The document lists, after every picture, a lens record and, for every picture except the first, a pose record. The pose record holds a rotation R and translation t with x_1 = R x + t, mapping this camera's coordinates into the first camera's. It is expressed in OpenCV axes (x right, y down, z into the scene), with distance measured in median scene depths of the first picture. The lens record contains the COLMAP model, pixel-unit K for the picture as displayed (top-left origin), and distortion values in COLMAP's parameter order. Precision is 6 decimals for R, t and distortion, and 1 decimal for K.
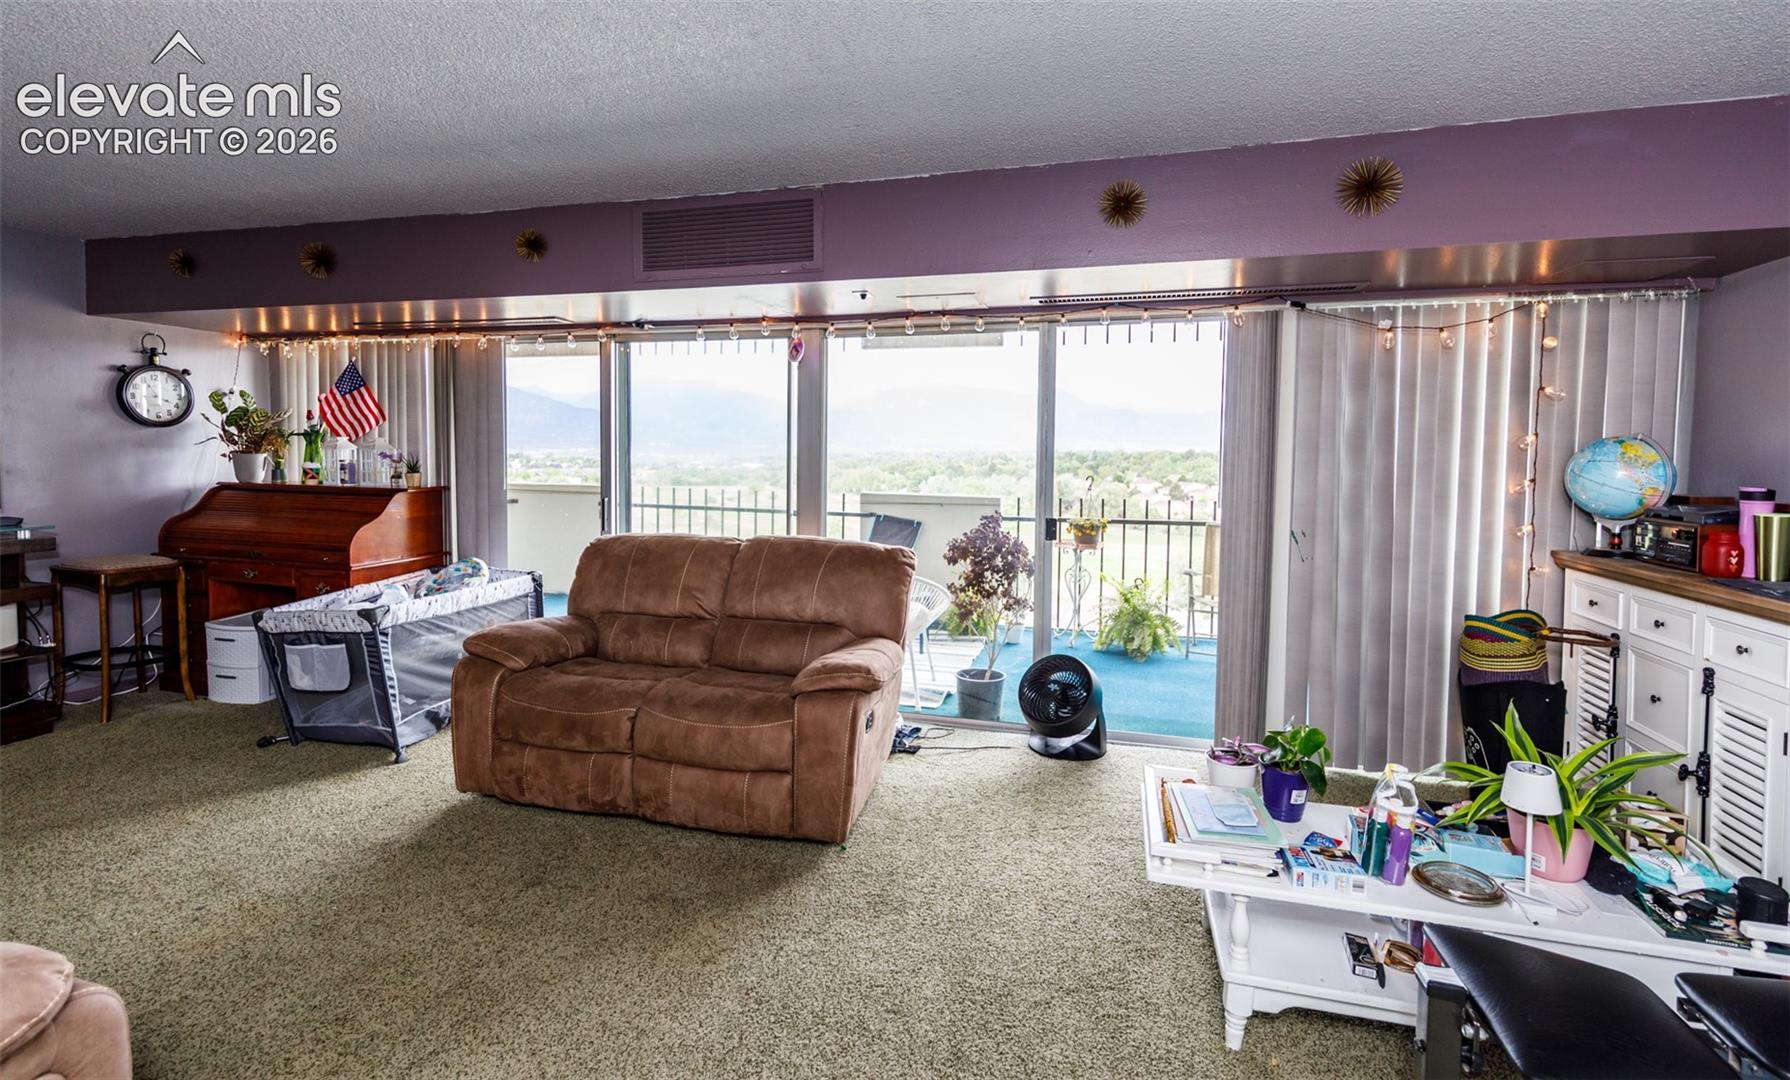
lens RADIAL K [[805.1, 0, 902.2], [0, 805.1, 488.0], [0, 0, 1]] dist [0.002909, -0.001331]
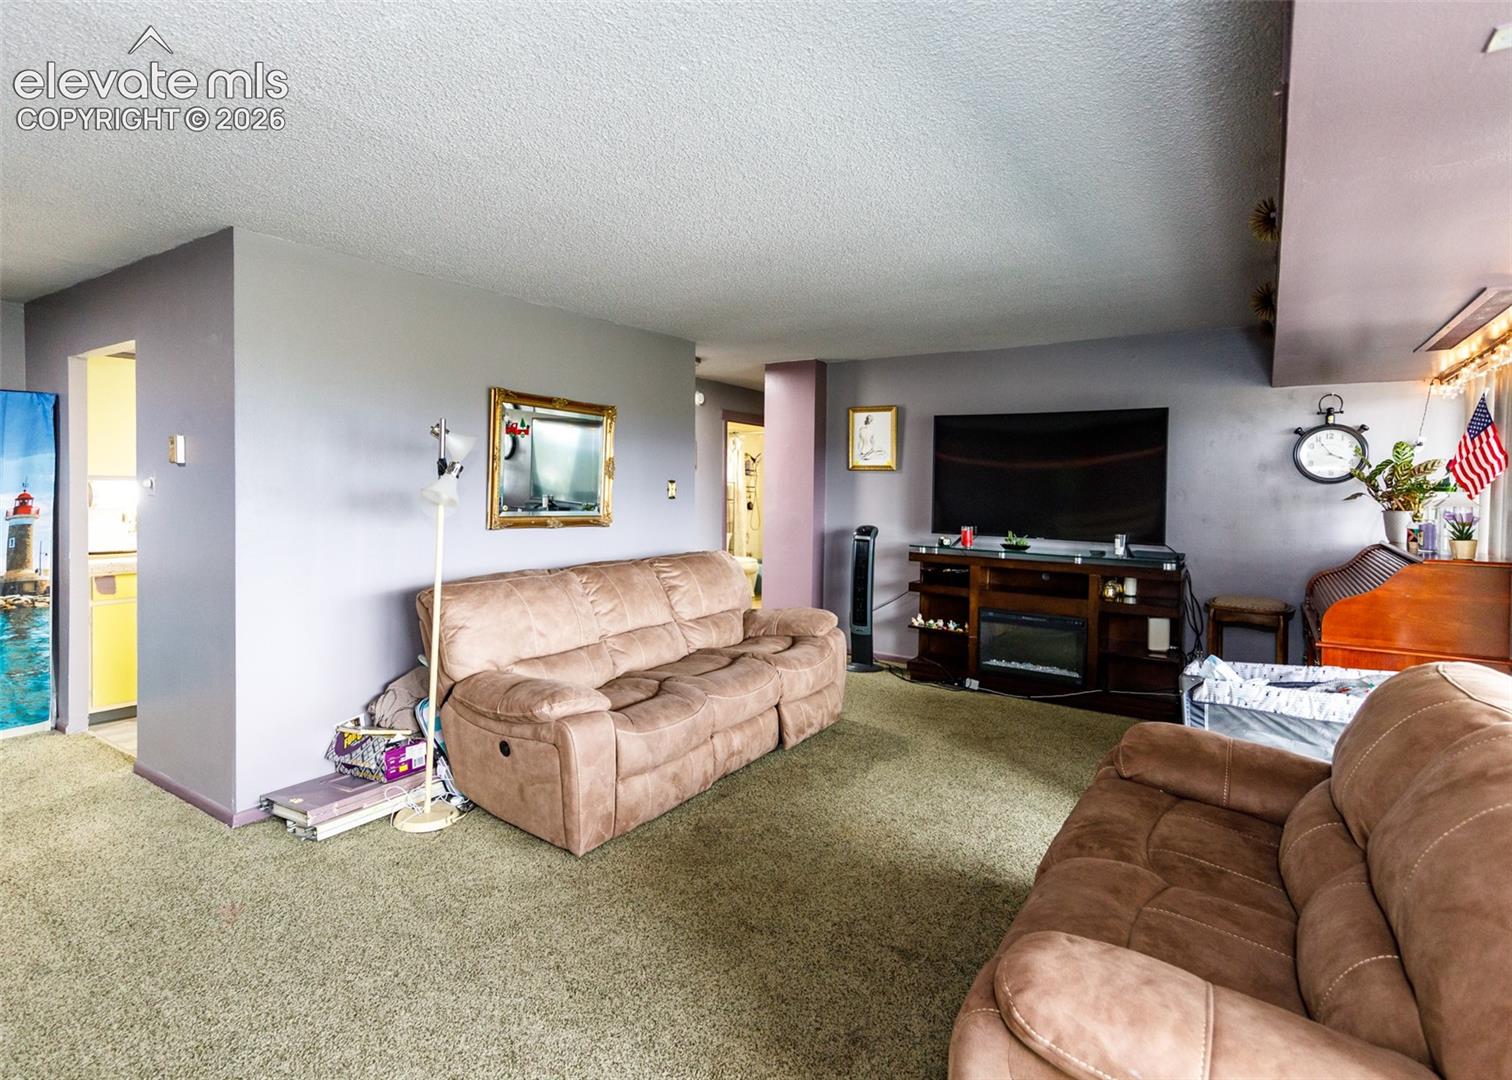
lens RADIAL K [[759.9, 0, 737.2], [0, 759.9, 507.9], [0, 0, 1]] dist [0.002292, -0.001067]
pose [[-0.326626, 0.011796, -0.945080, 0.304901], [-0.063465, 0.997392, 0.034383, -0.035749], [0.943020, 0.071210, -0.325026, 0.723976]]
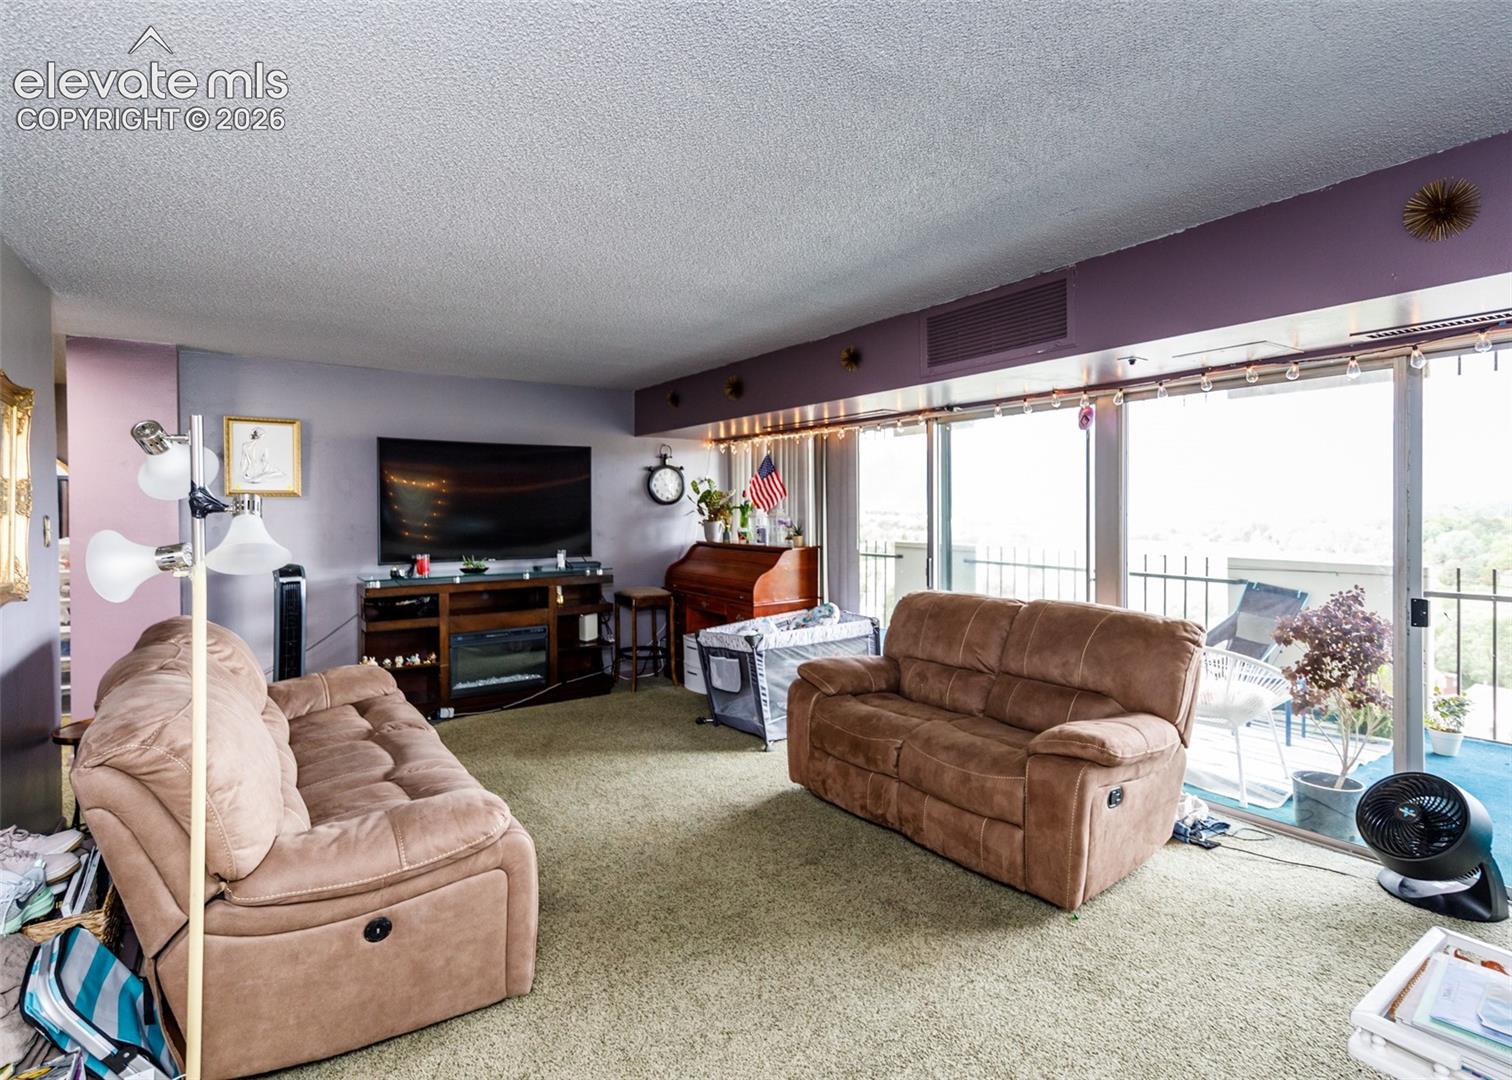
lens RADIAL K [[759.9, 0, 761.9], [0, 759.9, 514.6], [0, 0, 1]] dist [0.002292, -0.001067]
pose [[0.767111, -0.011680, -0.641408, 0.178825], [-0.011895, 0.999403, -0.032426, -0.014556], [0.641404, 0.032504, 0.766514, 0.003618]]
